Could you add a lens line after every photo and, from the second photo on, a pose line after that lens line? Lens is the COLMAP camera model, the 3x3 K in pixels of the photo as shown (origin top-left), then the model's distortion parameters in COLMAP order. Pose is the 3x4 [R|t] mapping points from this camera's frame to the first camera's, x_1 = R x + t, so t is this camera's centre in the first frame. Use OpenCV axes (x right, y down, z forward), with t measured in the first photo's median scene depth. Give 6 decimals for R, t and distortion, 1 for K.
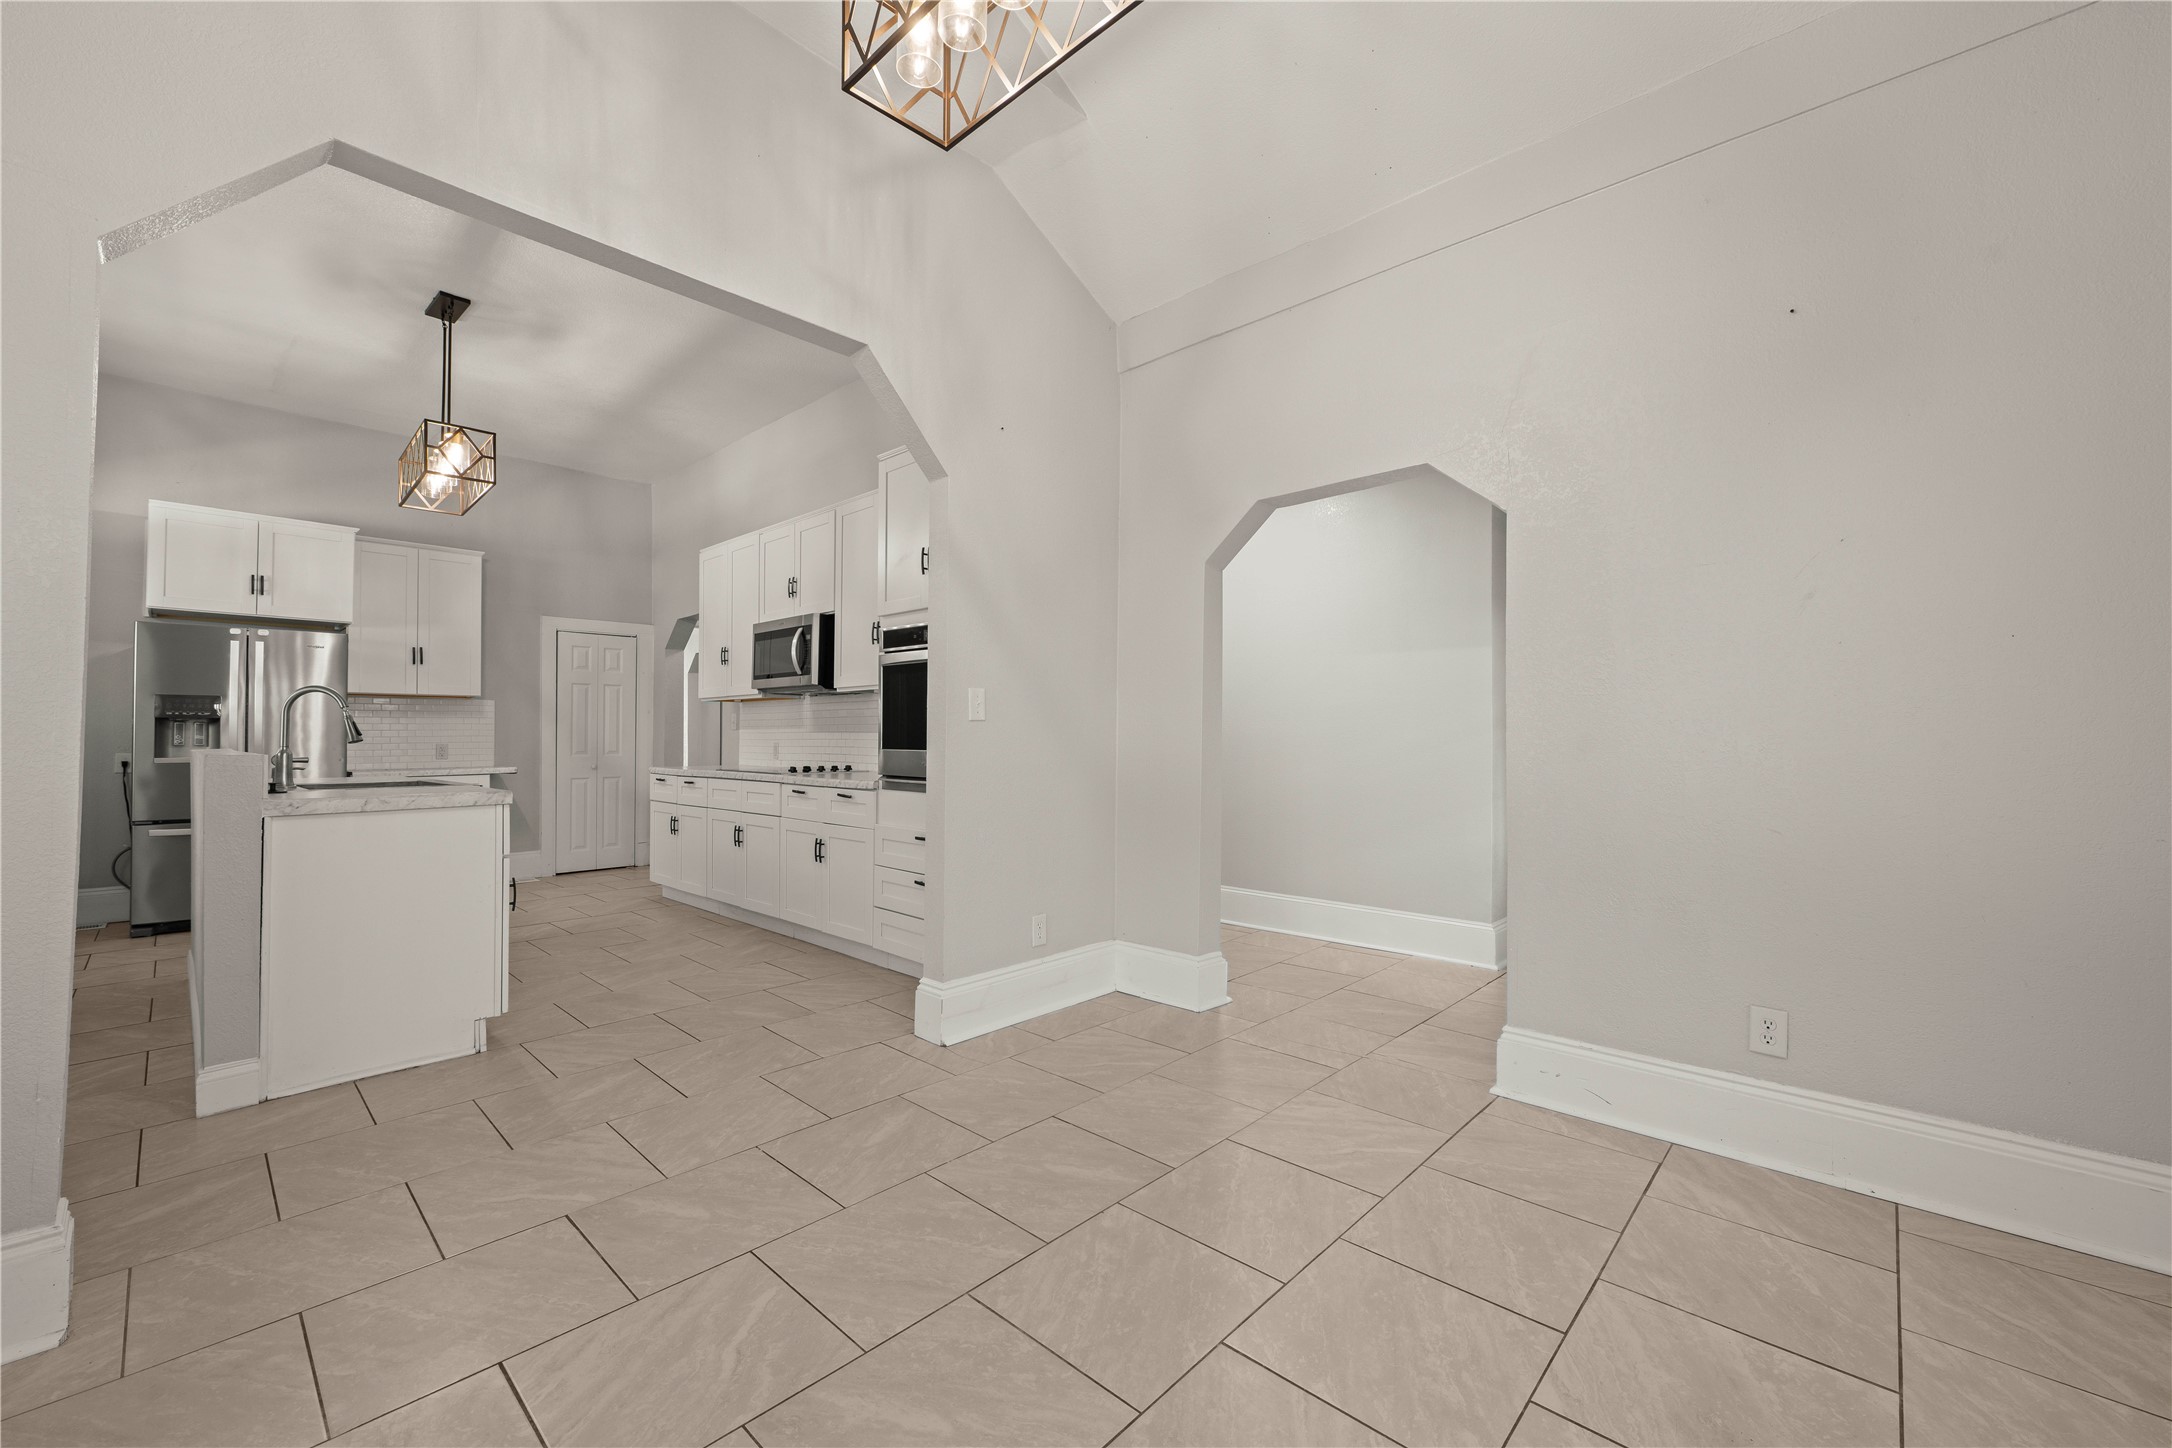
lens RADIAL K [[867.6, 0, 1096.0], [0, 867.6, 737.5], [0, 0, 1]] dist [-0.000232, -0.000308]
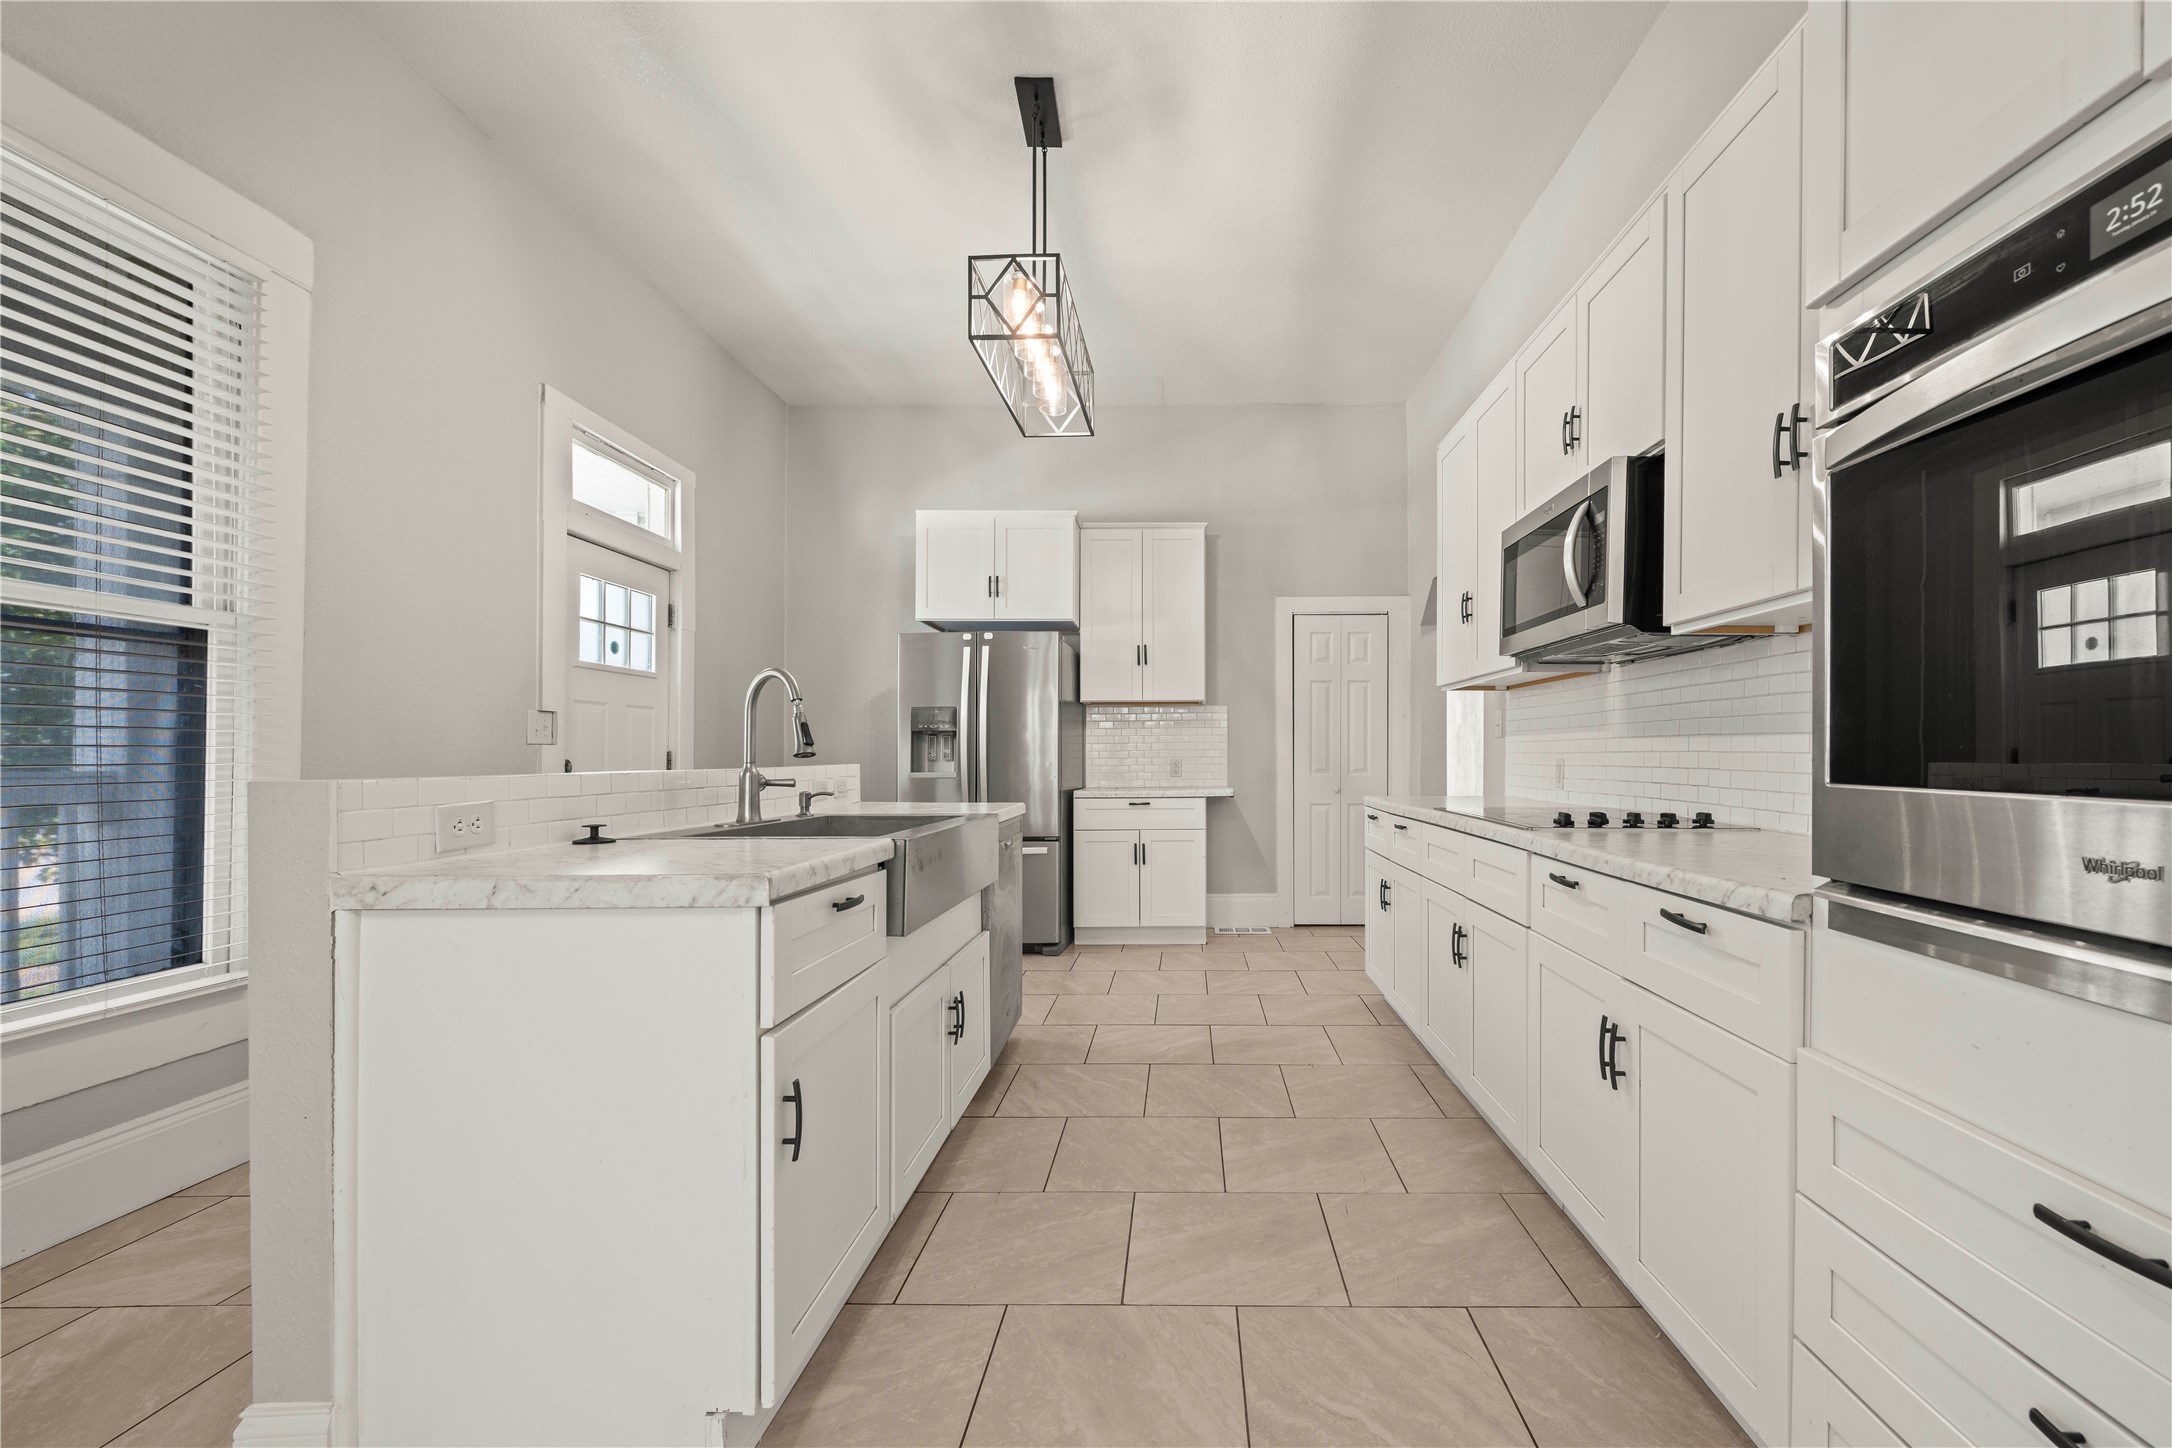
lens RADIAL K [[884.9, 0, 1181.4], [0, 884.9, 749.3], [0, 0, 1]] dist [0.000439, -0.000104]
pose [[0.678536, -0.005167, -0.734549, -0.142682], [0.002083, 0.999985, -0.005110, 0.002982], [0.734564, 0.001938, 0.678537, 0.524299]]
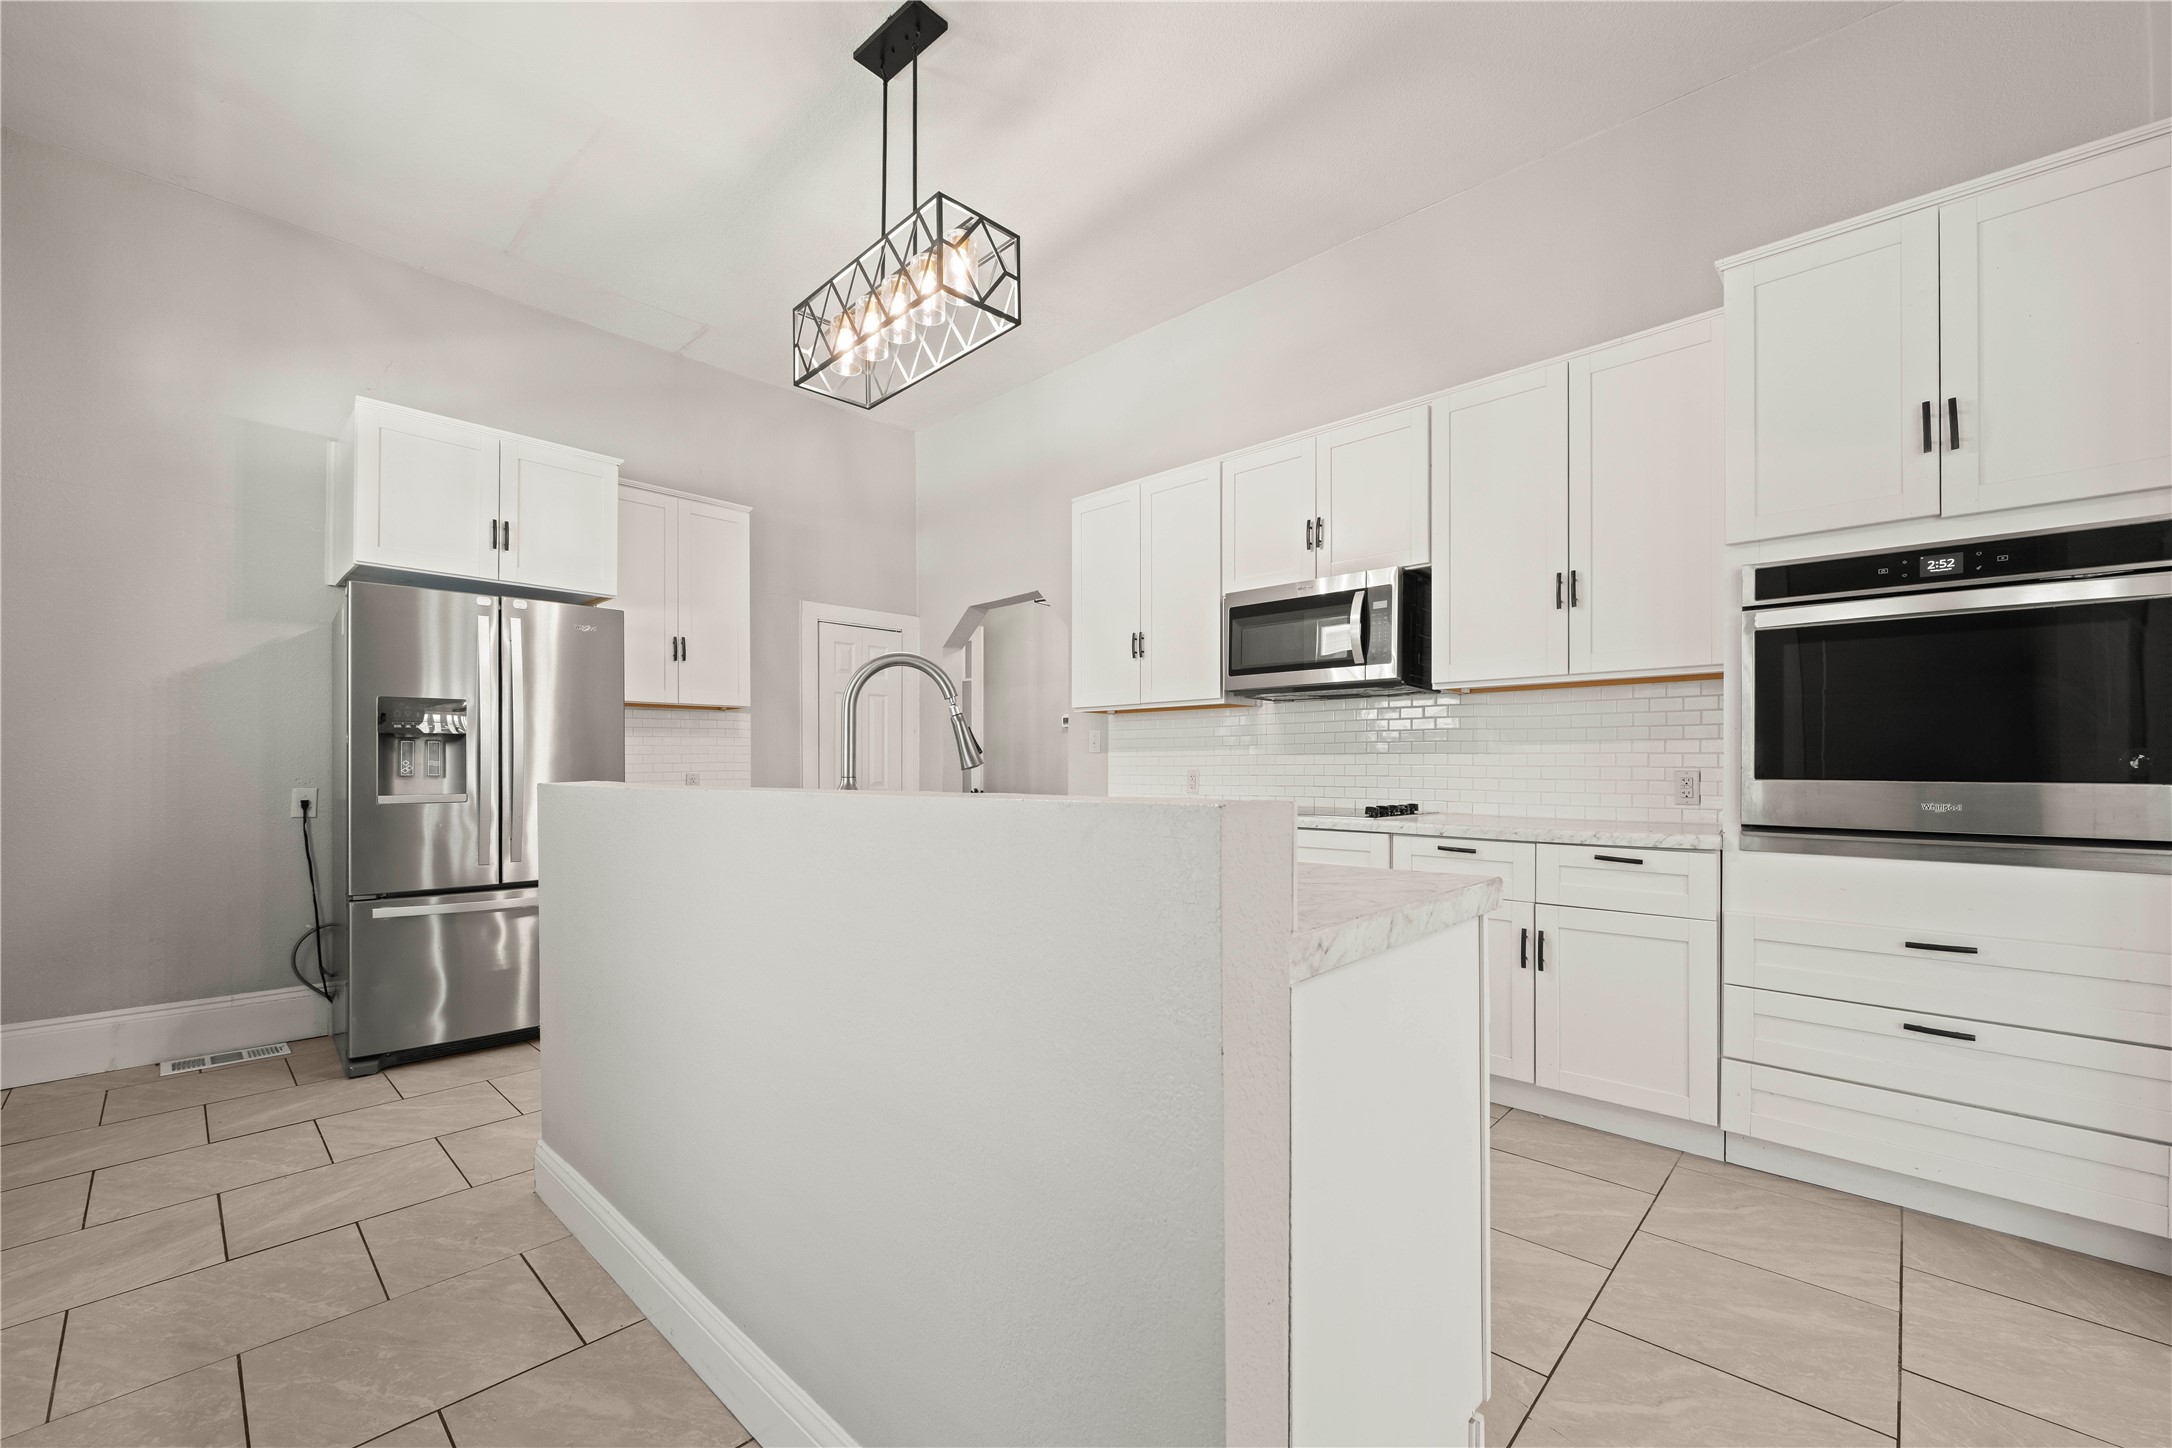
lens RADIAL K [[871.6, 0, 1080.8], [0, 871.6, 773.1], [0, 0, 1]] dist [-0.000604, -0.000088]
pose [[0.999975, -0.002469, -0.006600, -0.533657], [0.002528, 0.999956, 0.009012, 0.002234], [0.006577, -0.009028, 0.999938, 0.341399]]
